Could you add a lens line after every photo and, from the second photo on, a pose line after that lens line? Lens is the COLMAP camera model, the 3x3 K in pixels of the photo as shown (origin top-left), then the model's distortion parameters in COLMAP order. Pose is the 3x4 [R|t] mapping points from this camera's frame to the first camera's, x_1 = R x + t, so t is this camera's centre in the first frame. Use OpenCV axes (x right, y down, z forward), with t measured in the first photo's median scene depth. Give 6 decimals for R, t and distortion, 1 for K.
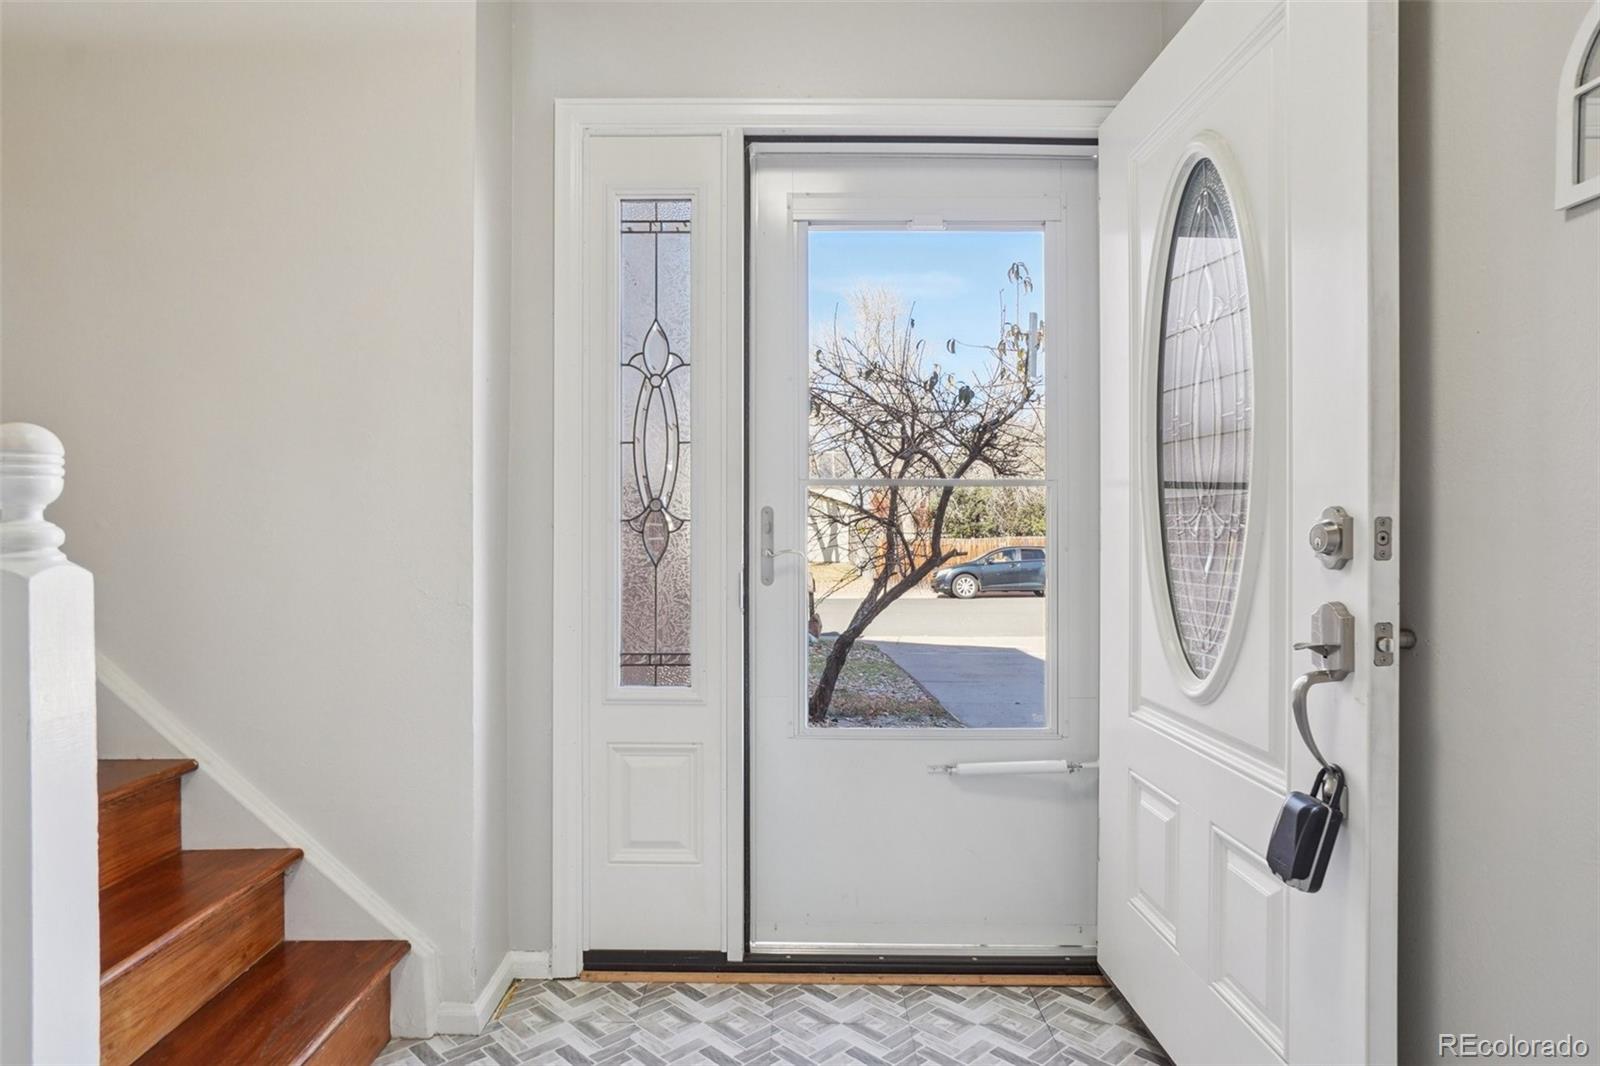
lens RADIAL K [[819.3, 0, 798.4], [0, 819.3, 529.7], [0, 0, 1]] dist [-0.026106, 0.011273]
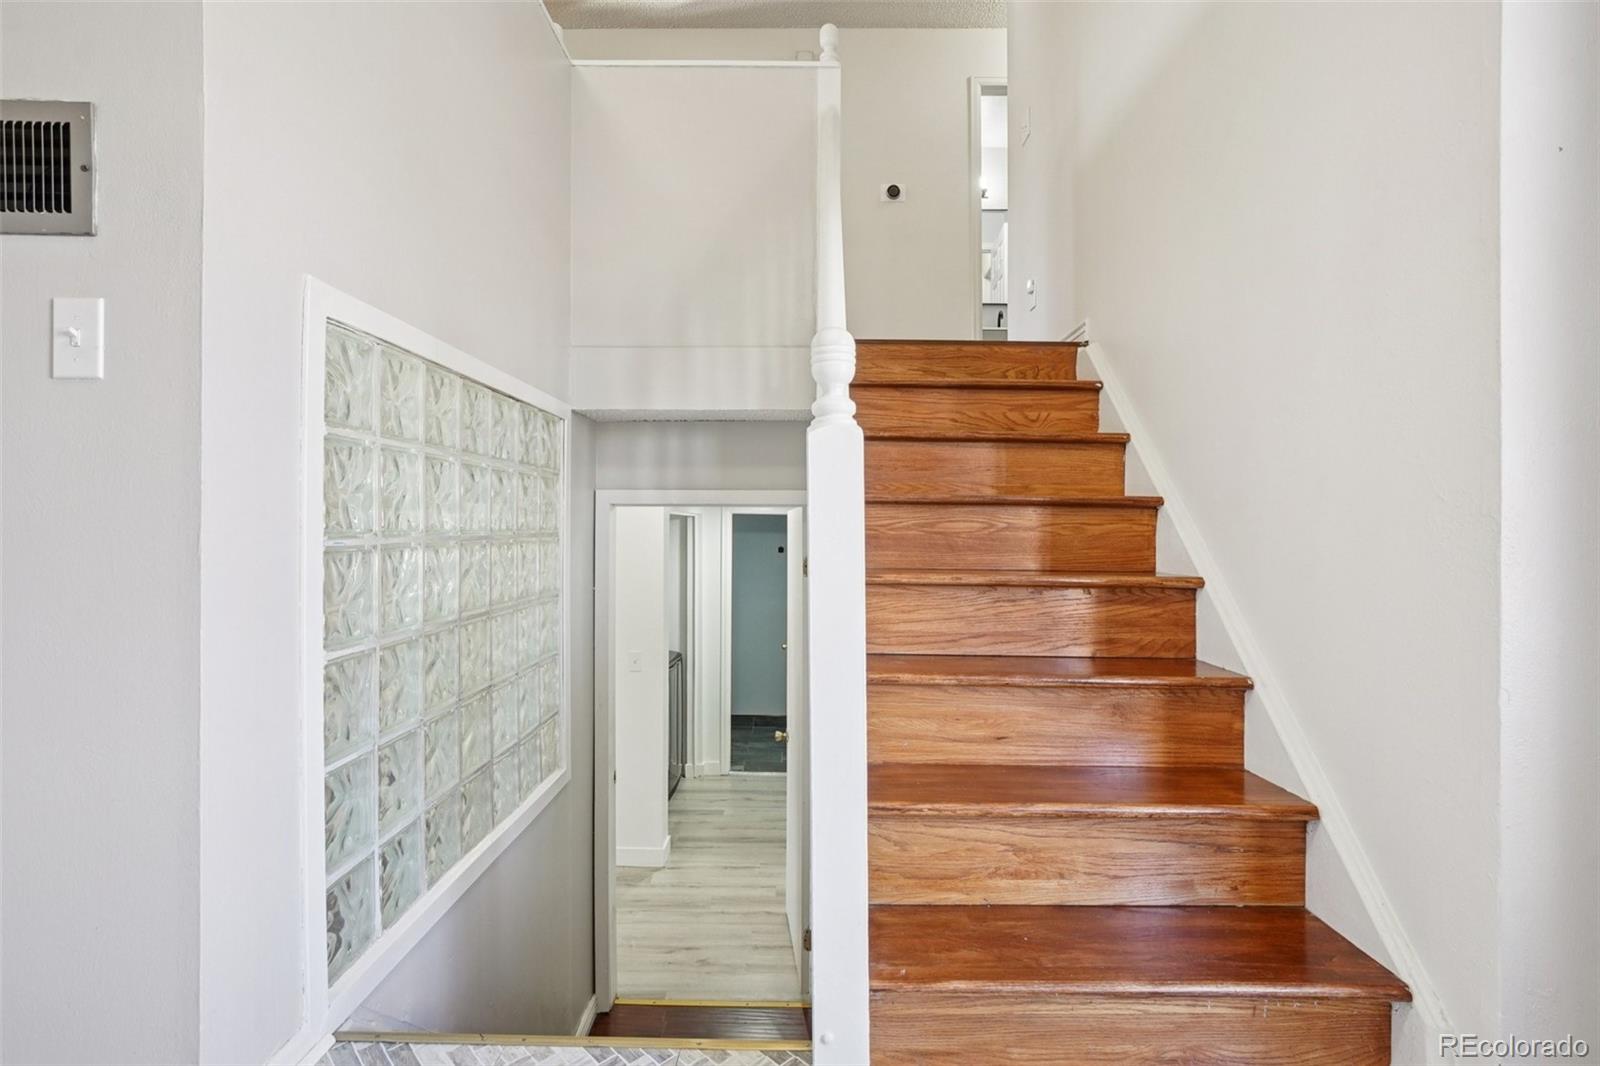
lens RADIAL K [[819.3, 0, 799.7], [0, 819.3, 536.4], [0, 0, 1]] dist [-0.026106, 0.011273]
pose [[-0.010378, 0.013059, -0.999861, 0.235111], [-0.004656, 0.999903, 0.013108, 0.107818], [0.999935, 0.004791, -0.010317, 0.484555]]
